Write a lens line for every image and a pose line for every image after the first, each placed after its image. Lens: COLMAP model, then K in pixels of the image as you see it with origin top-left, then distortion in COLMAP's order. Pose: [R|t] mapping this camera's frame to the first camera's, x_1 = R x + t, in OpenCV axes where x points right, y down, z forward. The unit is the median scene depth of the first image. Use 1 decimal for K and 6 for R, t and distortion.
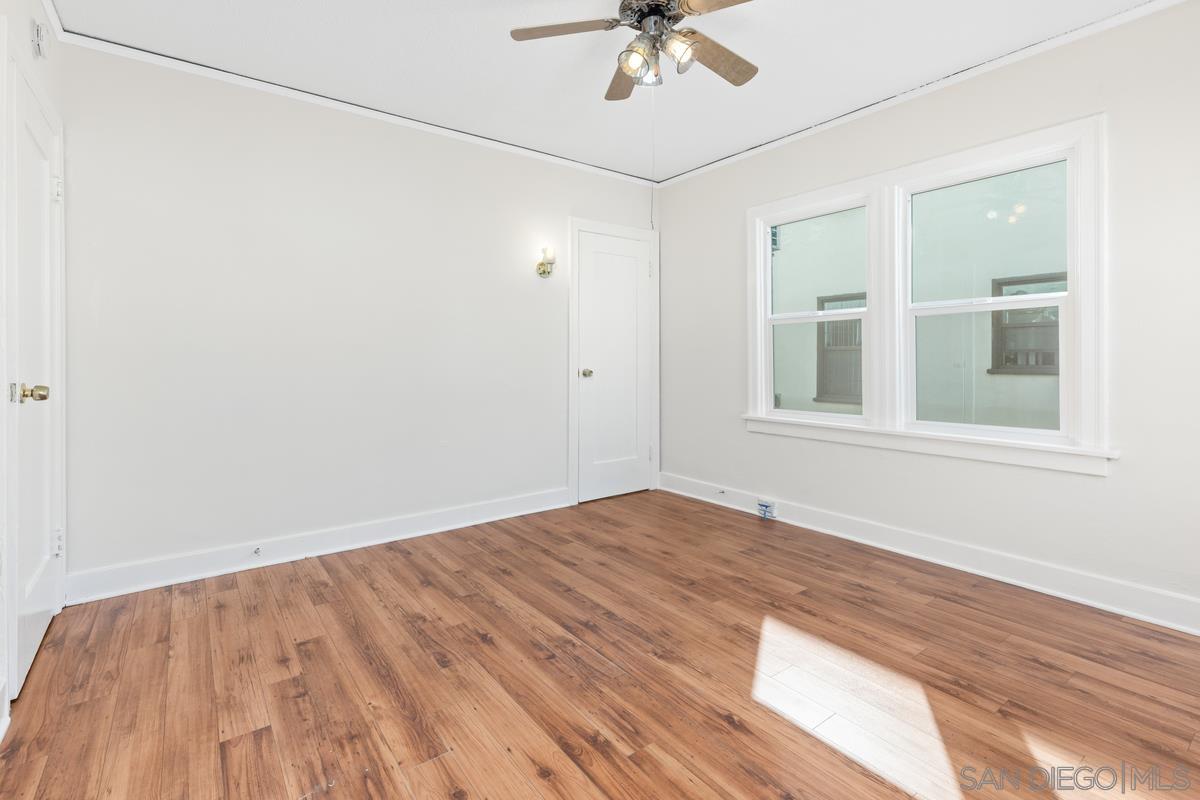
lens RADIAL K [[551.6, 0, 589.2], [0, 551.6, 362.2], [0, 0, 1]] dist [0.001474, 0.000300]
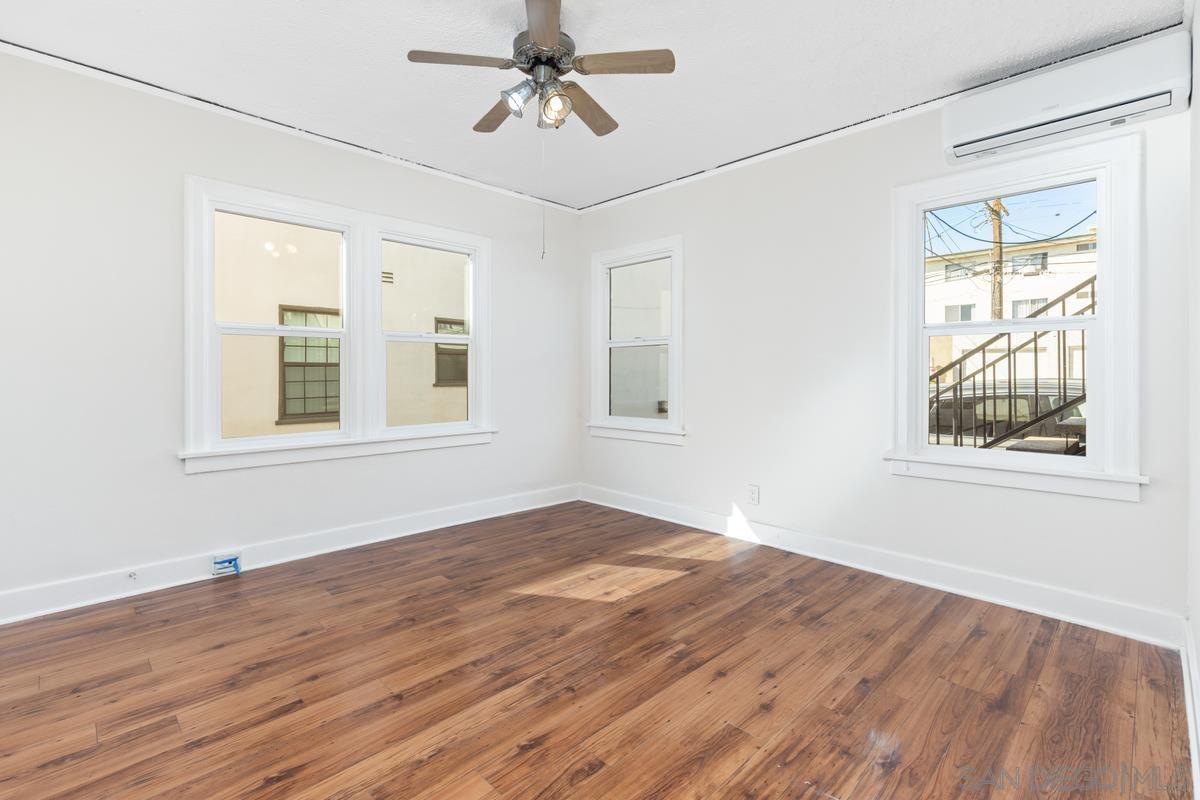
lens RADIAL K [[551.6, 0, 589.2], [0, 551.6, 362.2], [0, 0, 1]] dist [0.001474, 0.000300]
pose [[-0.137984, 0.022590, 0.990177, -0.963349], [0.006921, 0.999737, -0.021843, -0.012002], [-0.990410, 0.003839, -0.138104, 1.019934]]
